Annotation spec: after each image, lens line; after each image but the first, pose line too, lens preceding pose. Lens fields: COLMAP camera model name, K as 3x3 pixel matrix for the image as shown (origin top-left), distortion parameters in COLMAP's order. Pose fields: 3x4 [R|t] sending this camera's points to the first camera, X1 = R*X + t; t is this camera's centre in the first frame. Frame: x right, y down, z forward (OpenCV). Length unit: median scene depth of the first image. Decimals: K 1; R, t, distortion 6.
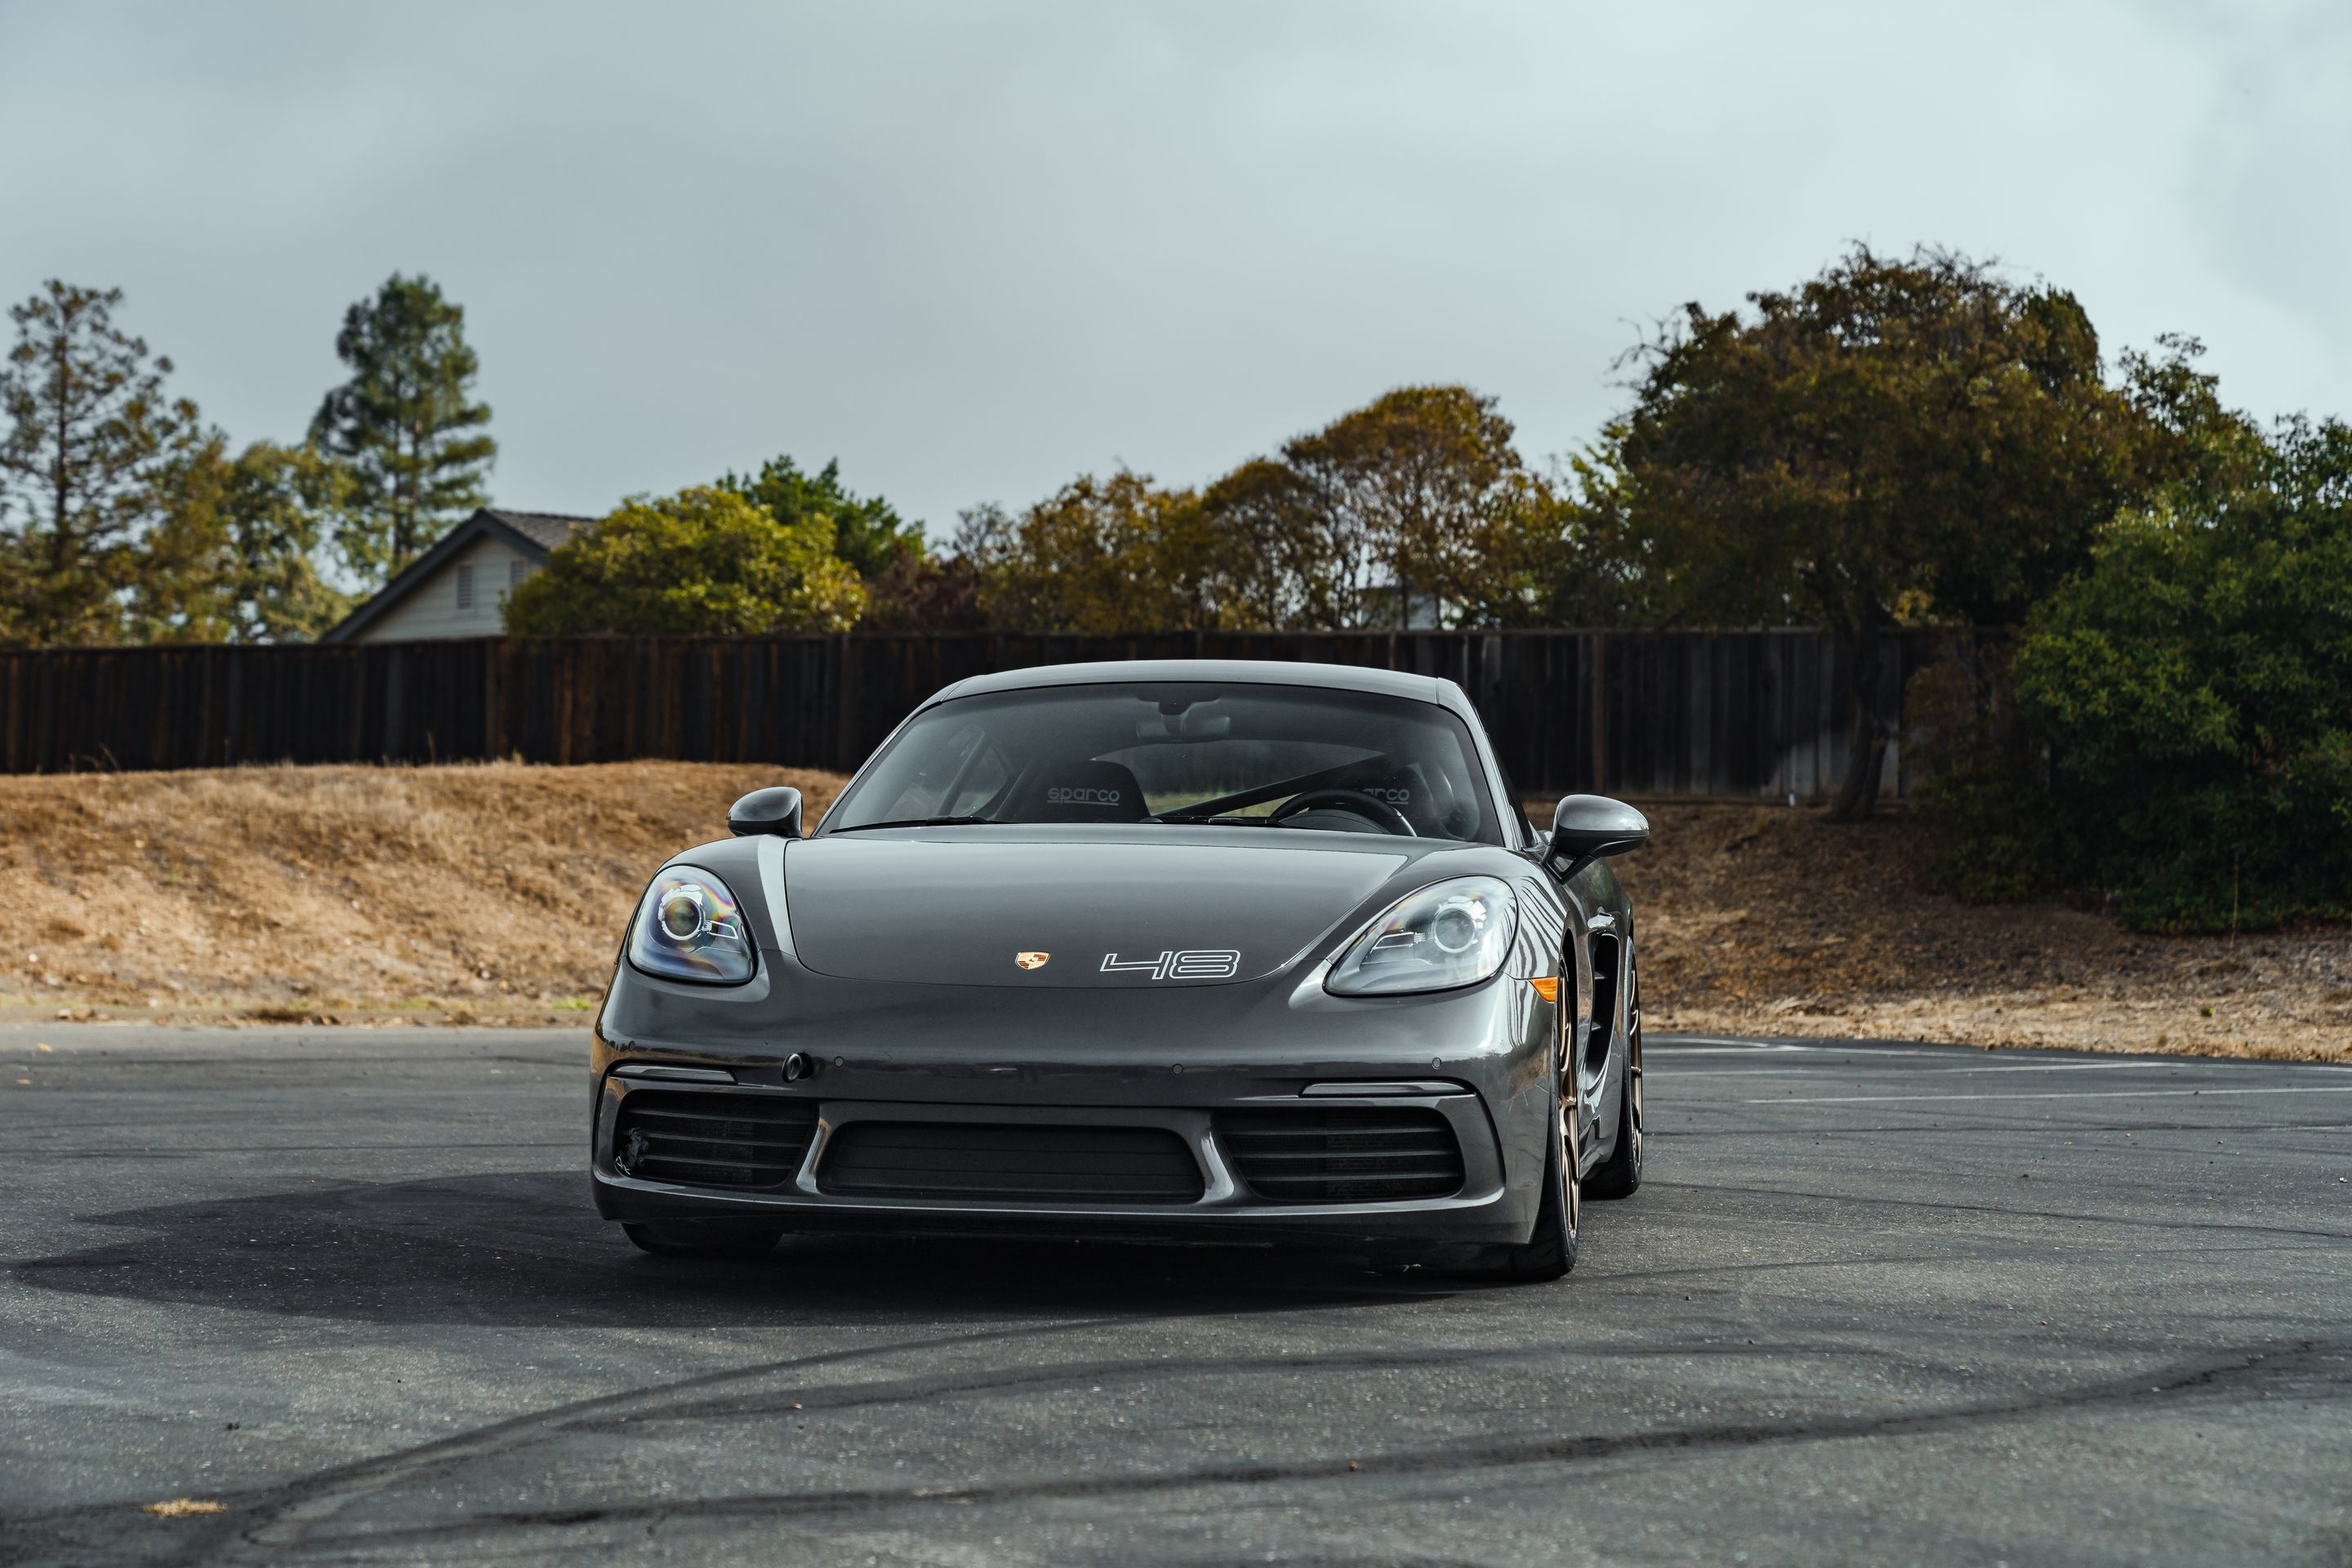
lens RADIAL K [[4272.2, 0, 1176.0], [0, 4272.2, 784.0], [0, 0, 1]] dist [0.000088, 0.013564]
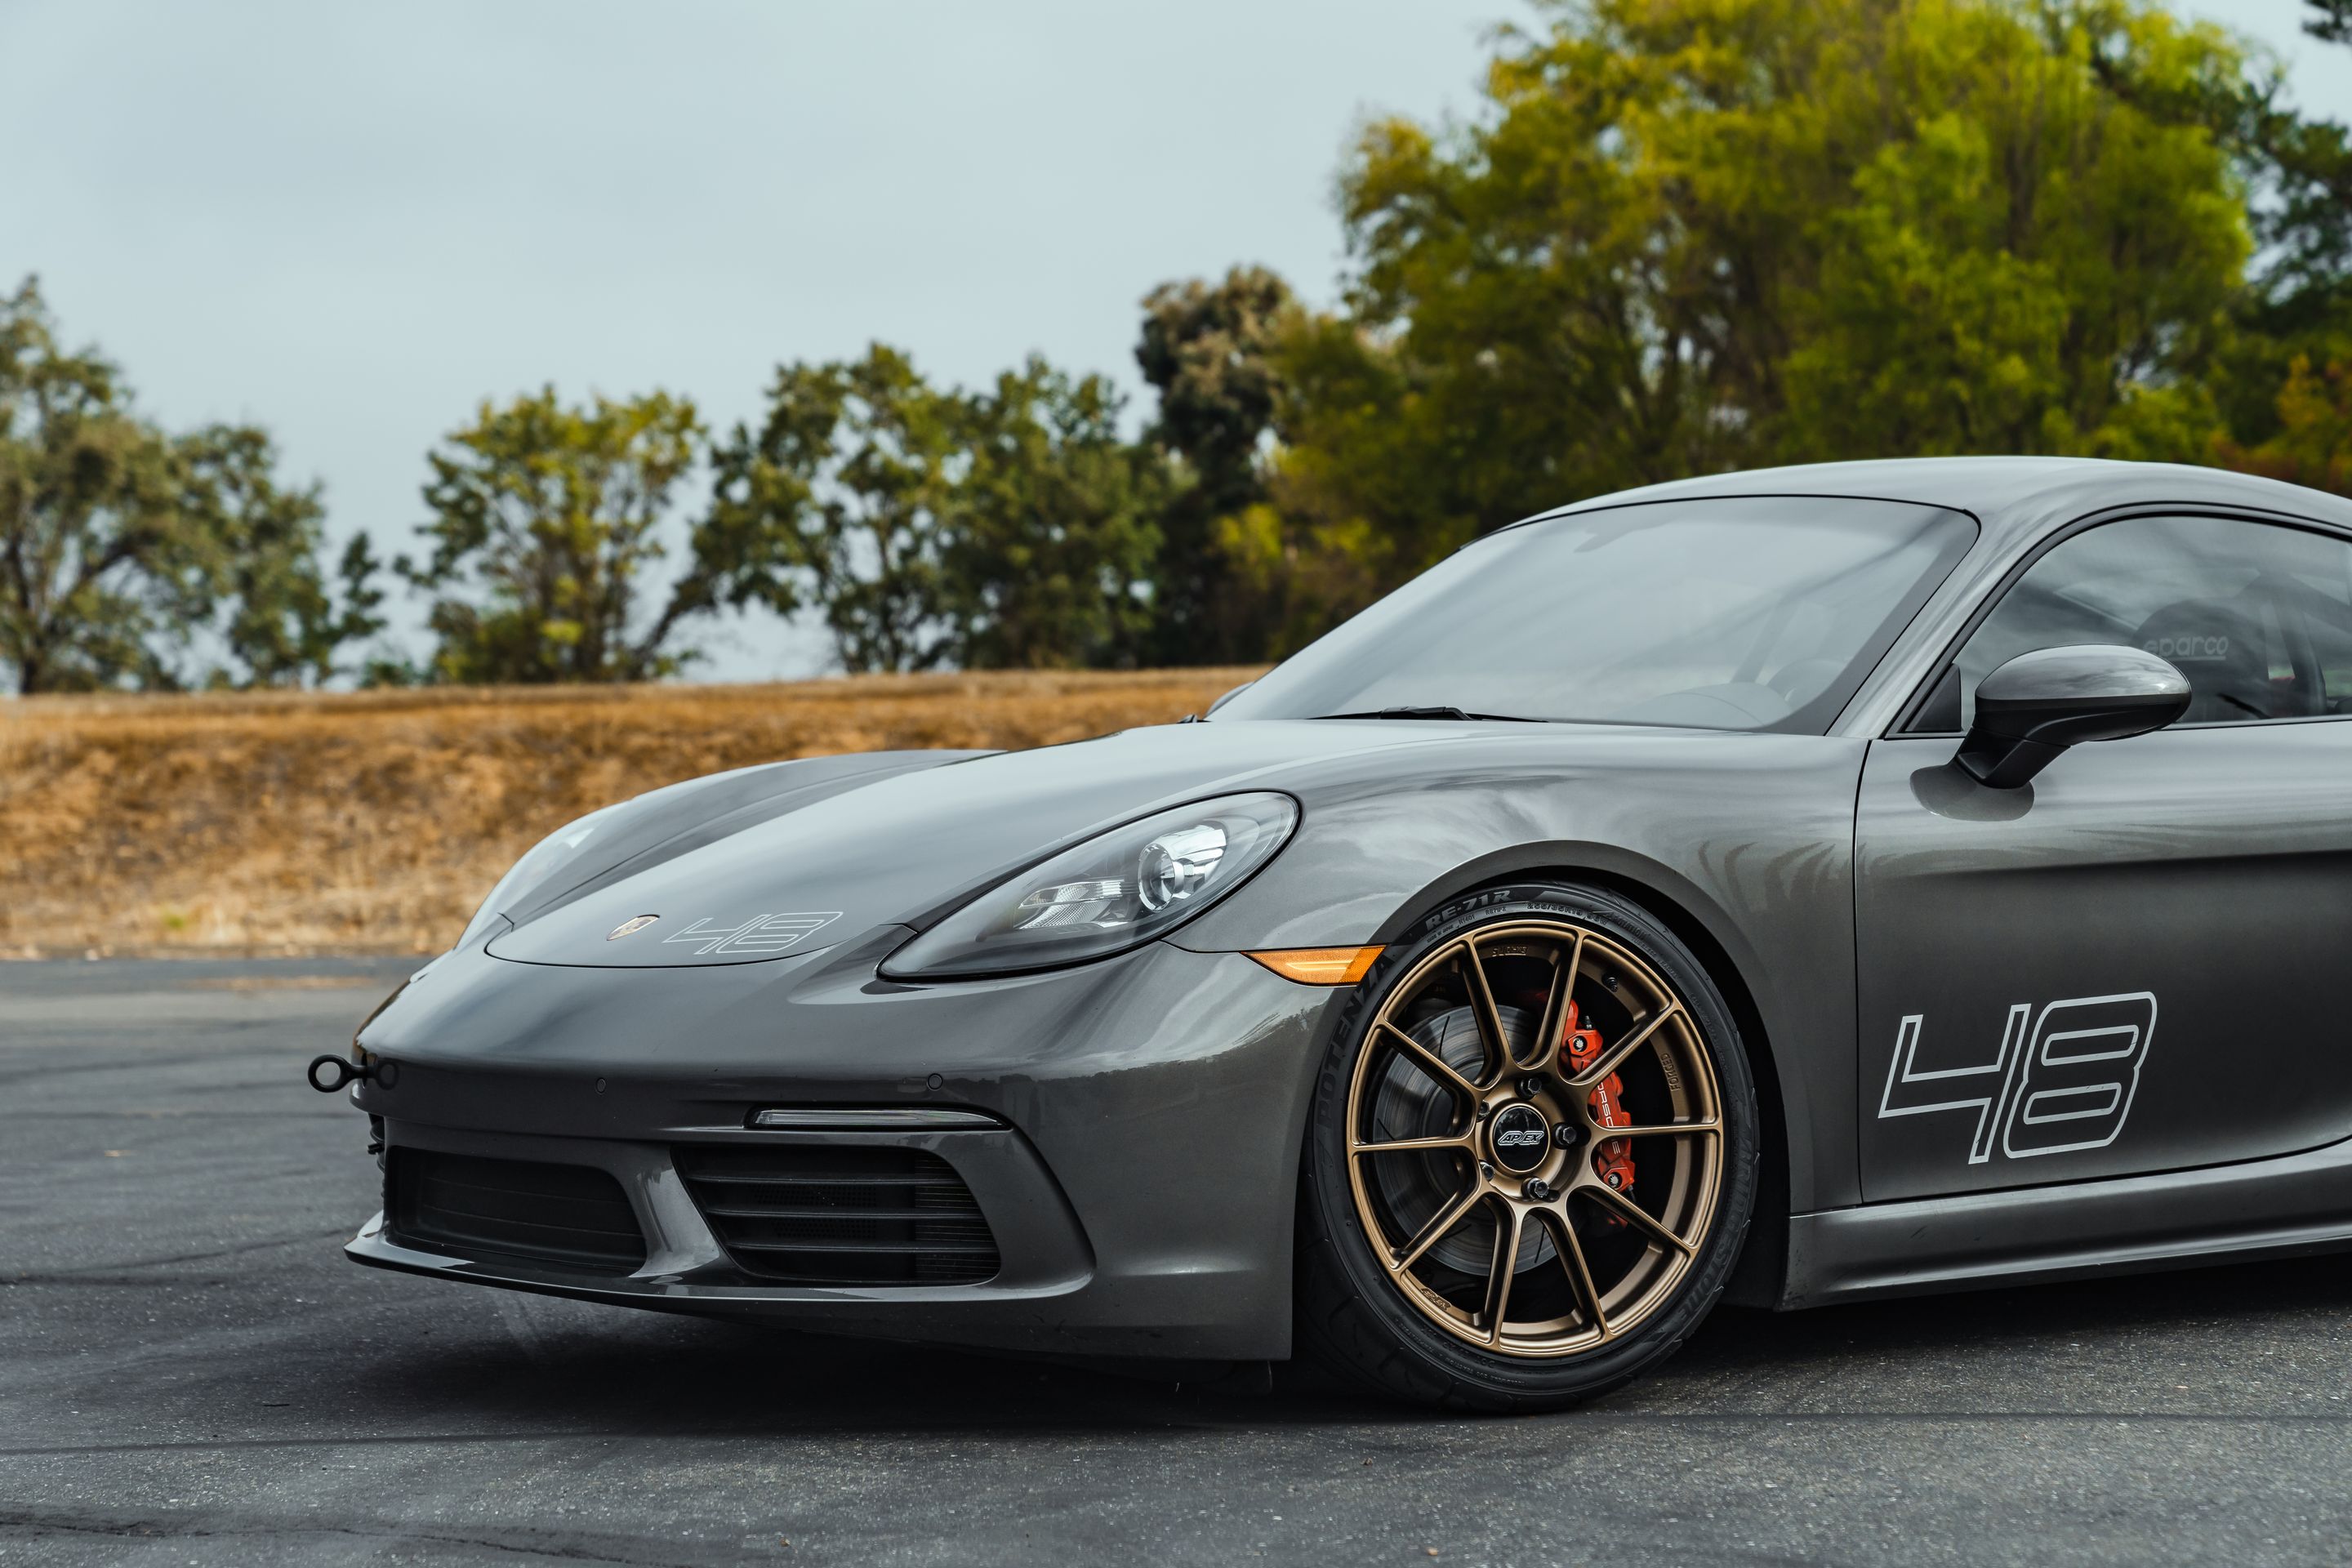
lens RADIAL K [[4868.4, 0, 1176.0], [0, 4868.4, 784.0], [0, 0, 1]] dist [0.011790, 0.095763]
pose [[0.703815, -0.025789, -0.709915, 0.119655], [0.043794, 0.999015, 0.007127, 0.002977], [0.709032, -0.036106, 0.704251, 0.094747]]
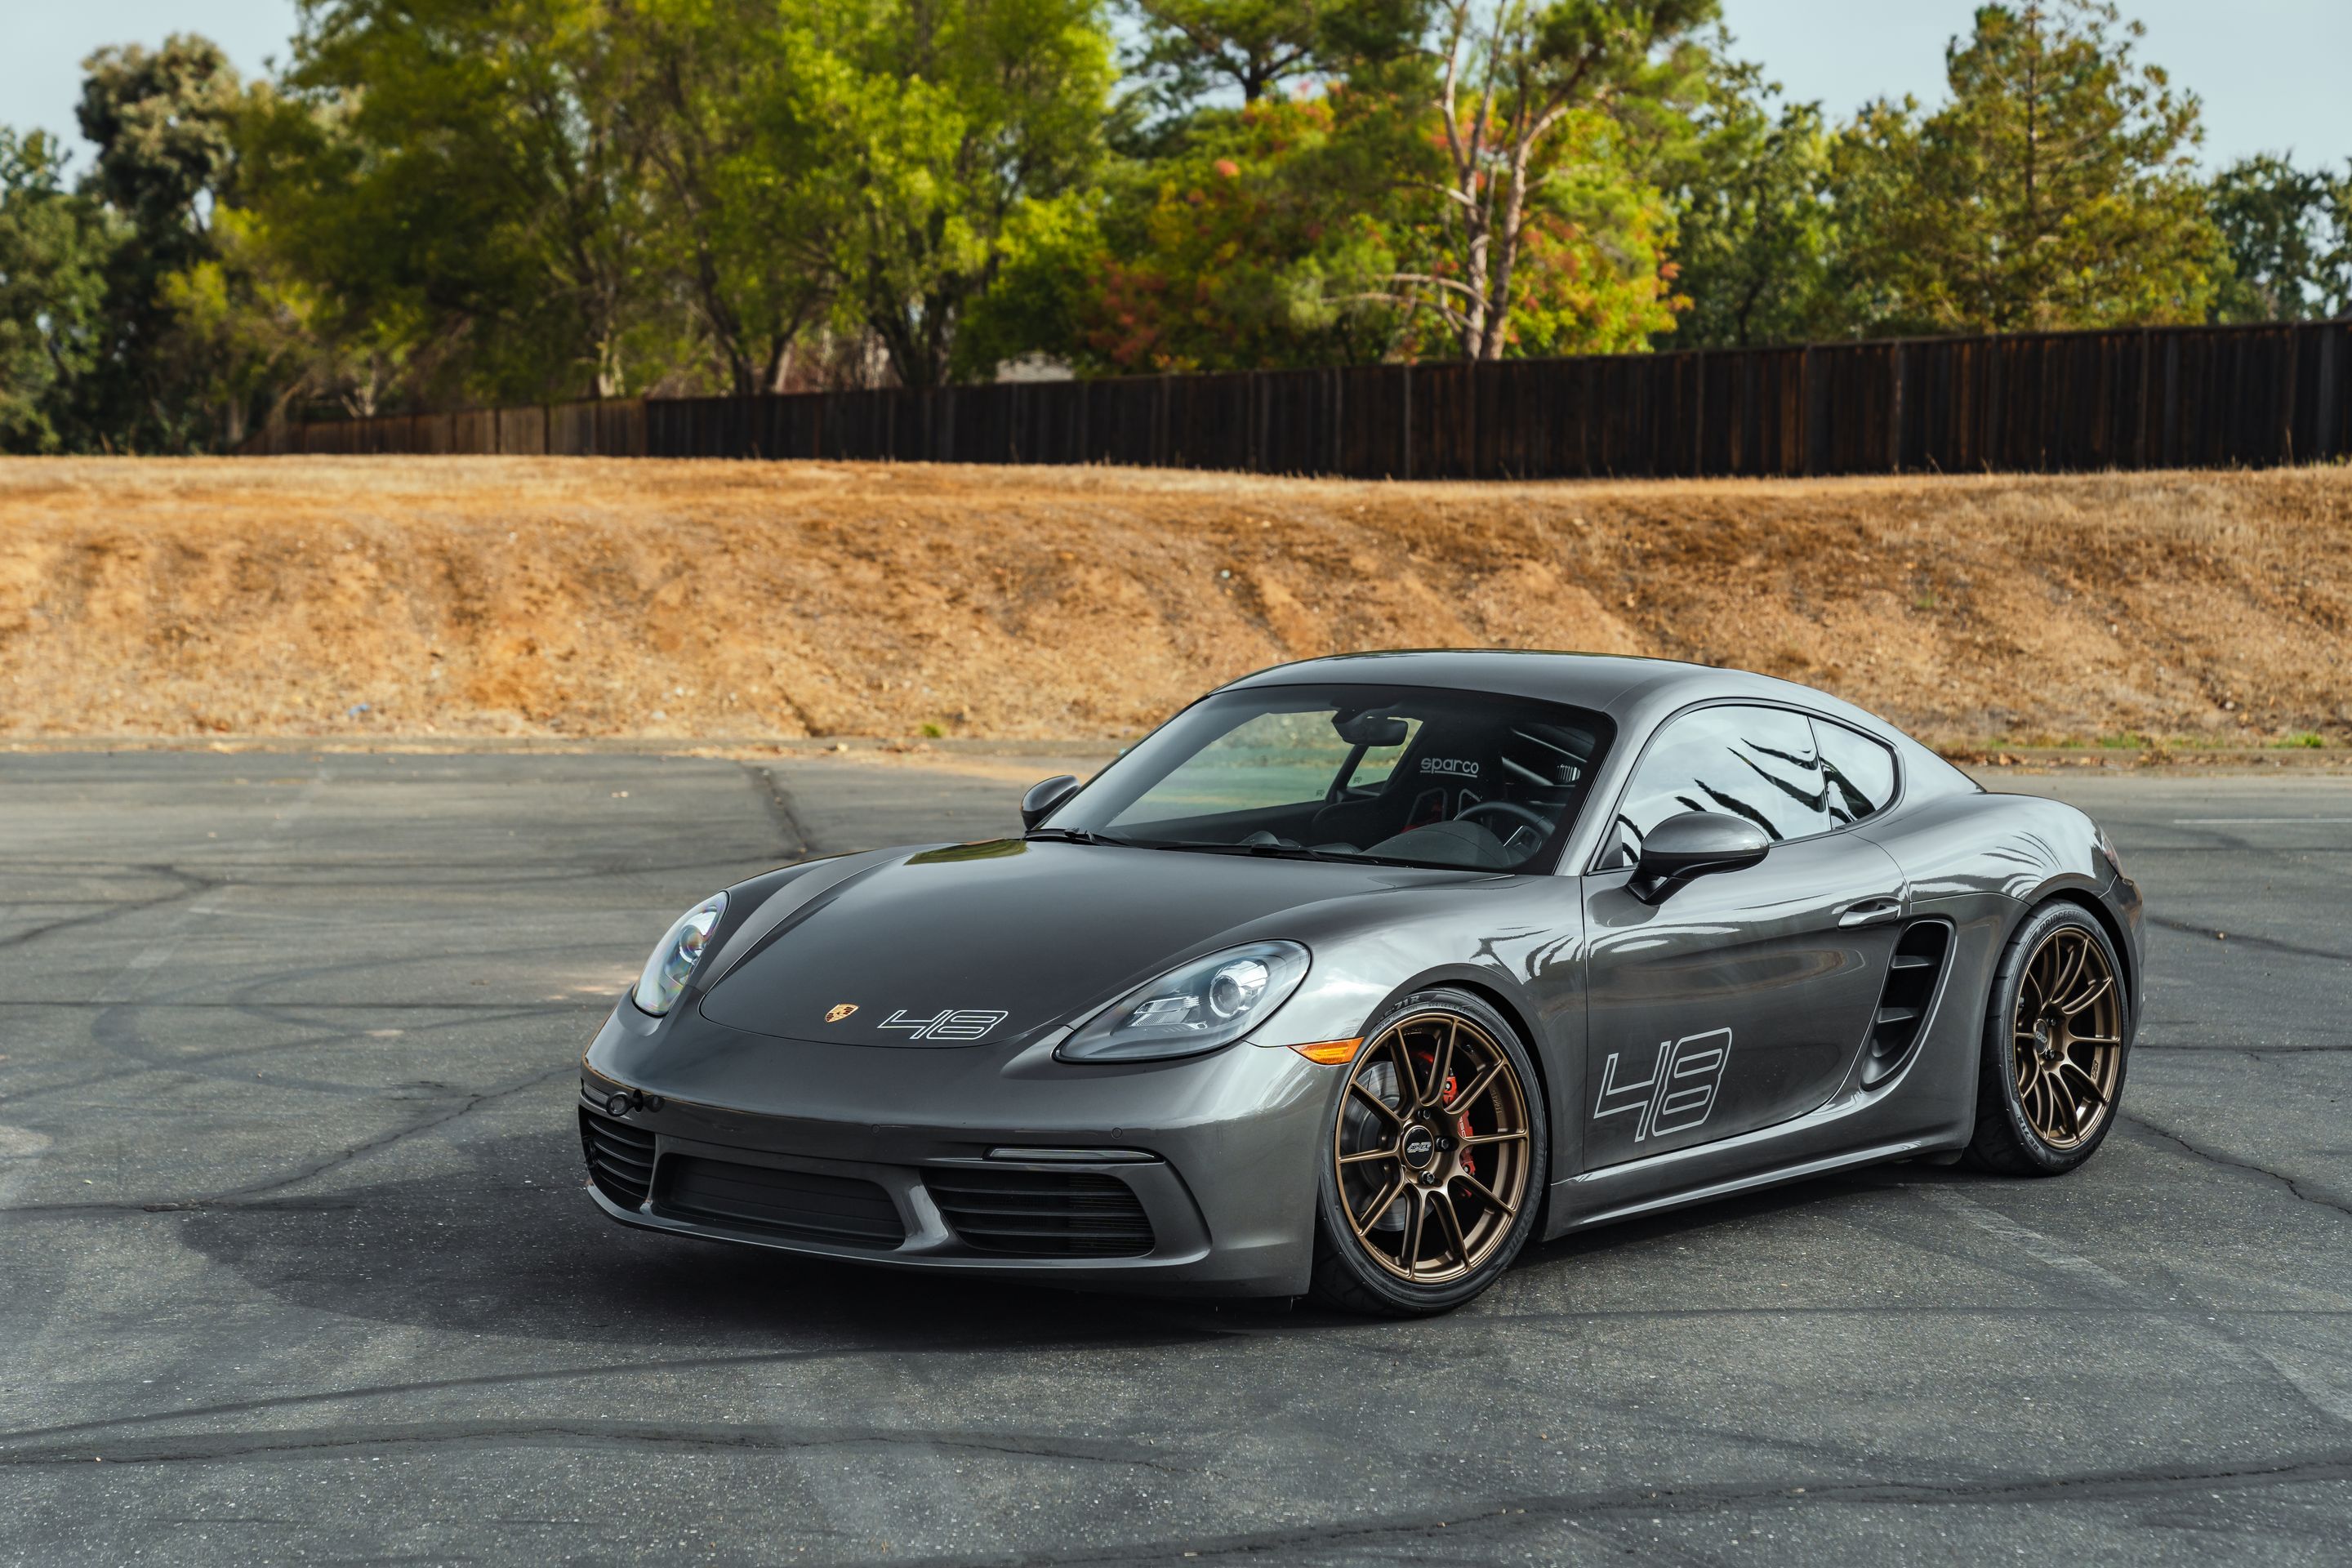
lens RADIAL K [[4483.9, 0, 1176.0], [0, 4483.9, 784.0], [0, 0, 1]] dist [0.020402, 0.170461]
pose [[0.860789, 0.023134, -0.508436, 0.122912], [0.021997, 0.996342, 0.082575, -0.021792], [0.508486, -0.082264, 0.857132, 0.009962]]
